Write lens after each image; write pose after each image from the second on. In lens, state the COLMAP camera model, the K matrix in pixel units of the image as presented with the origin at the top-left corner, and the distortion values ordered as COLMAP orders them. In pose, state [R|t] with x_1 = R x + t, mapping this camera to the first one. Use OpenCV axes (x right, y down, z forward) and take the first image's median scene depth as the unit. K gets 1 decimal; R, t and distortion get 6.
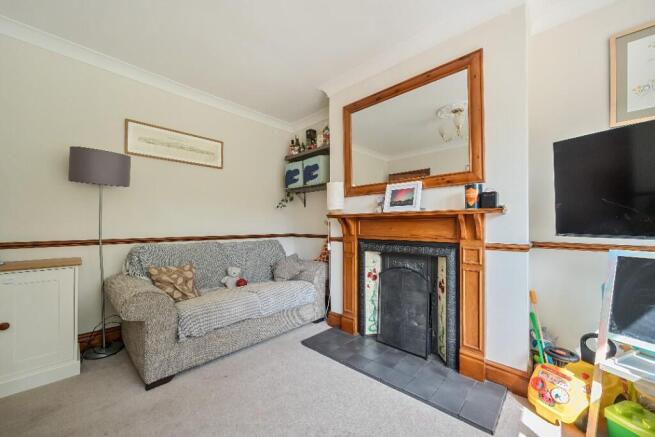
lens RADIAL K [[248.2, 0, 328.5], [0, 248.2, 225.0], [0, 0, 1]] dist [-0.001549, -0.000041]
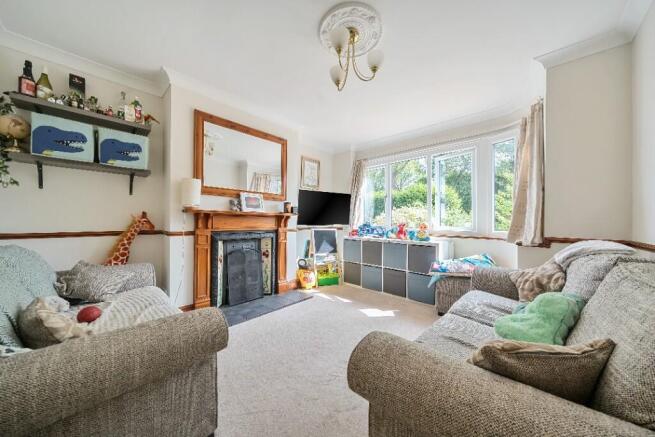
lens RADIAL K [[224.4, 0, 328.4], [0, 224.4, 219.3], [0, 0, 1]] dist [0.000072, 0.000009]
pose [[-0.000005, 0.010025, 0.999950, -1.133217], [-0.012054, 0.999877, -0.010024, 0.002908], [-0.999927, -0.012053, 0.000116, 0.523141]]
